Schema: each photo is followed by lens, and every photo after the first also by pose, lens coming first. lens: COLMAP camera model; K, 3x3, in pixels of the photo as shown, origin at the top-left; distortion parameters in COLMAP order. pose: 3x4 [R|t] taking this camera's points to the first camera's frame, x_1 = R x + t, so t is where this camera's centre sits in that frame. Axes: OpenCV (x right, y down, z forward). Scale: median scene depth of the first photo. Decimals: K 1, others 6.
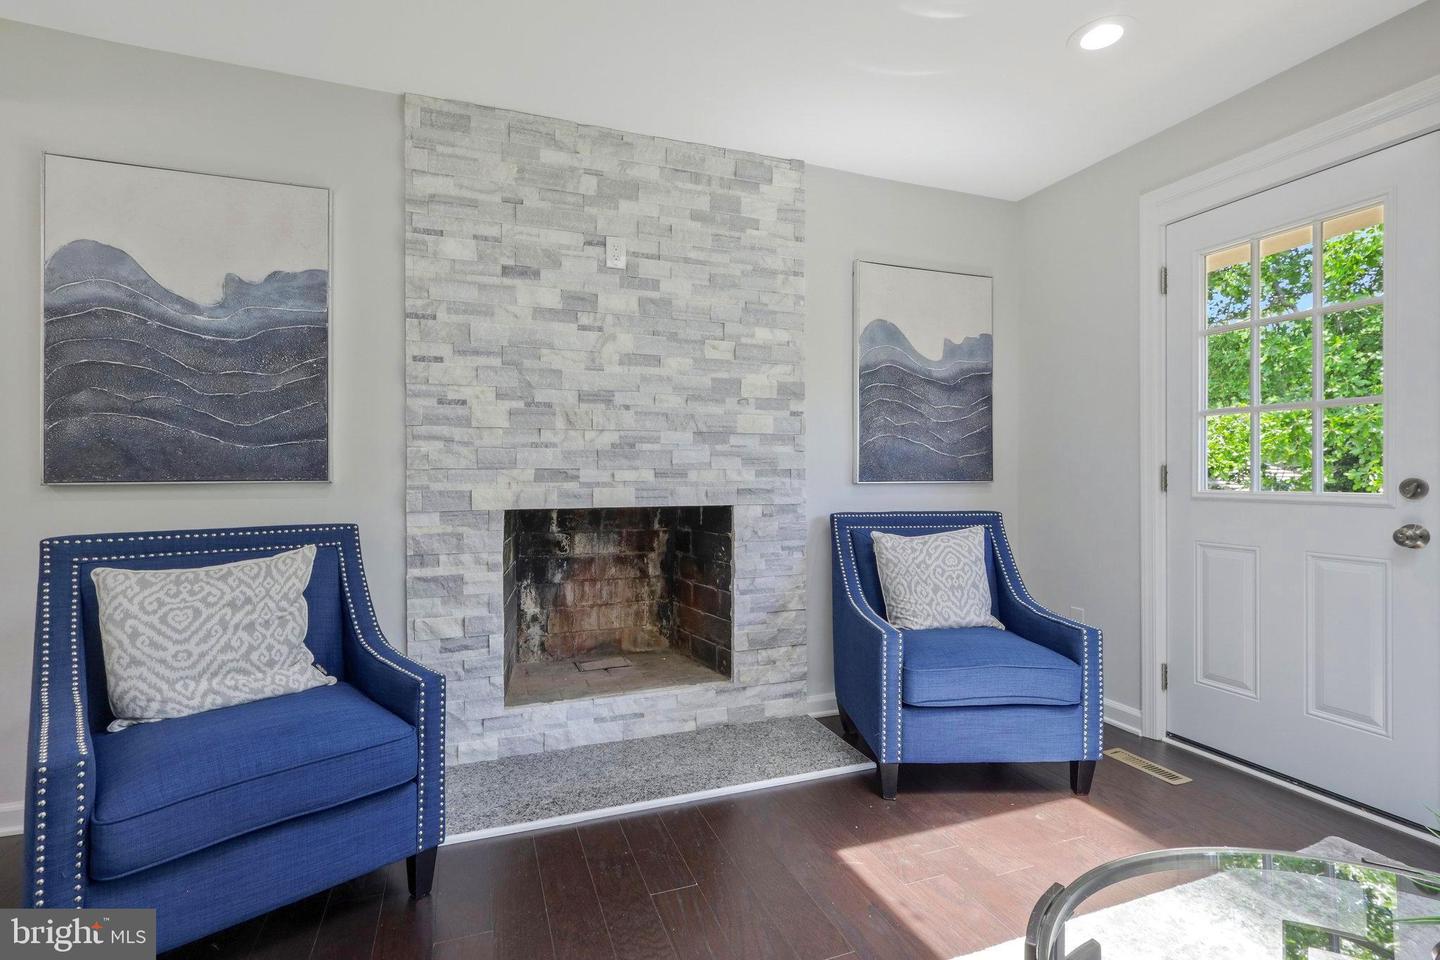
lens RADIAL K [[676.3, 0, 723.8], [0, 676.3, 471.8], [0, 0, 1]] dist [-0.001693, 0.002145]
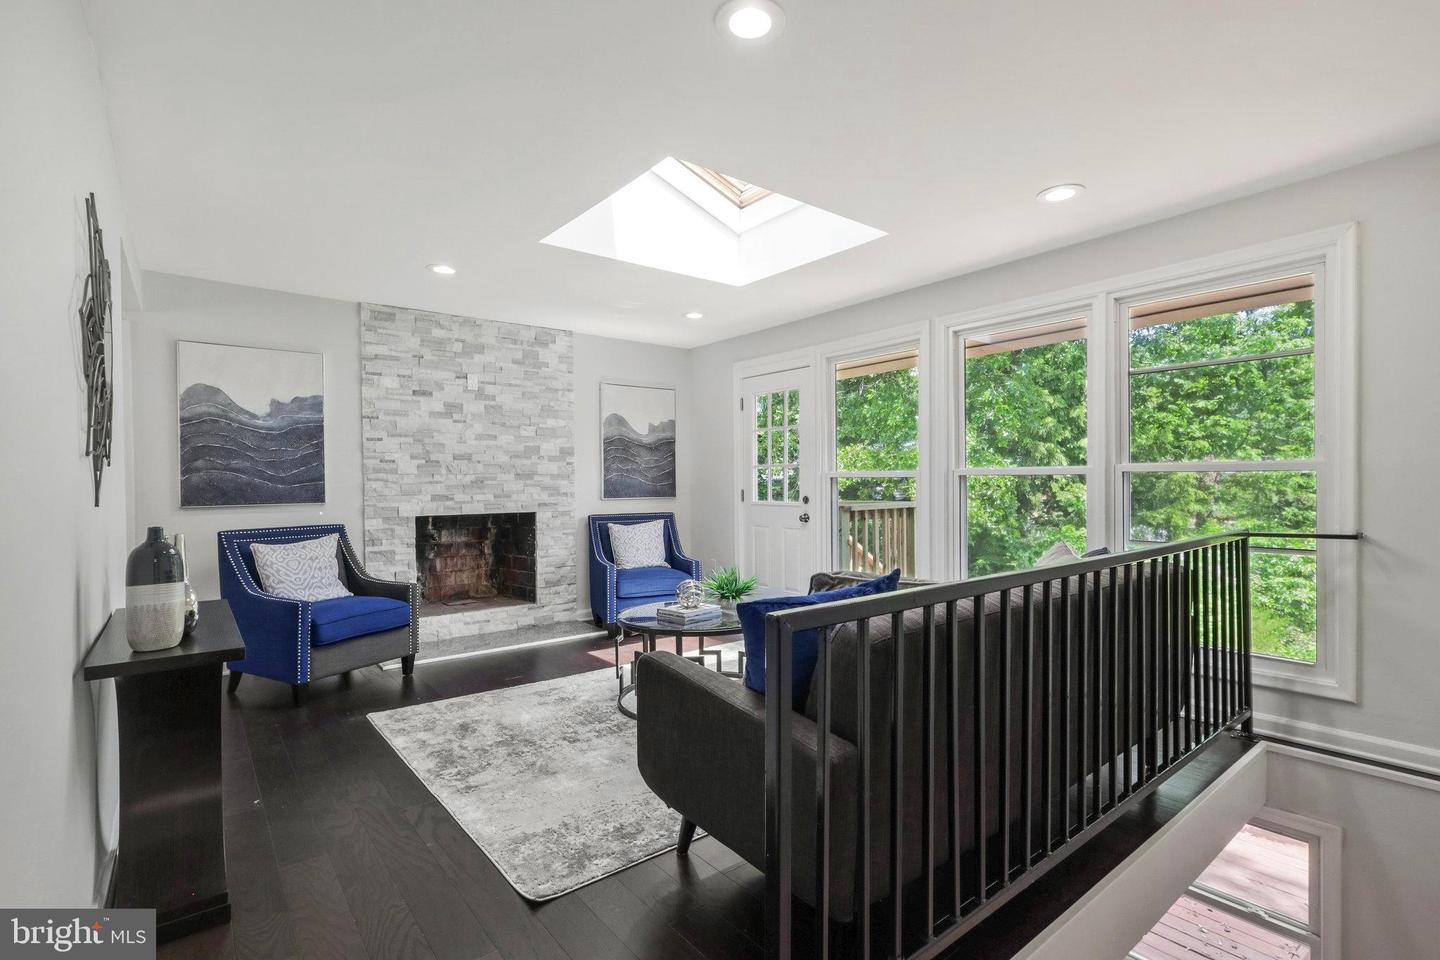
lens RADIAL K [[676.3, 0, 723.8], [0, 676.3, 490.6], [0, 0, 1]] dist [-0.001693, 0.002145]
pose [[0.951432, -0.009575, 0.307711, -0.075309], [0.005147, 0.999871, 0.015200, -0.040505], [-0.307817, -0.012878, 0.951359, -1.070266]]
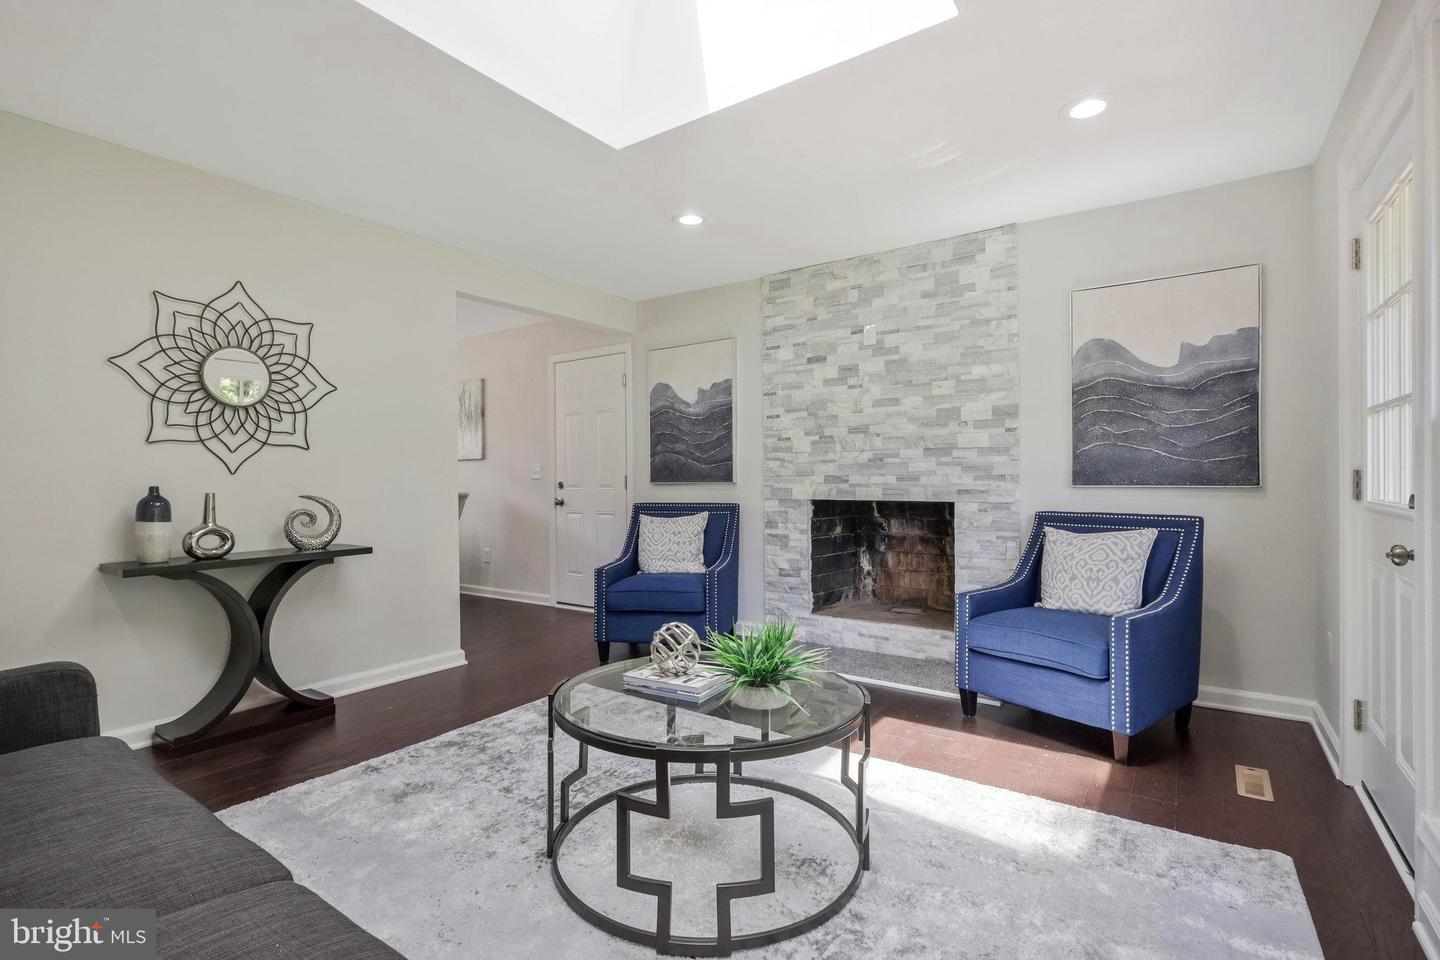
lens RADIAL K [[676.3, 0, 713.1], [0, 676.3, 481.8], [0, 0, 1]] dist [-0.001693, 0.002145]
pose [[0.560699, 0.005575, -0.828001, 0.927167], [0.007702, 0.999899, 0.011948, -0.011016], [0.827984, -0.013077, 0.560600, -0.163533]]
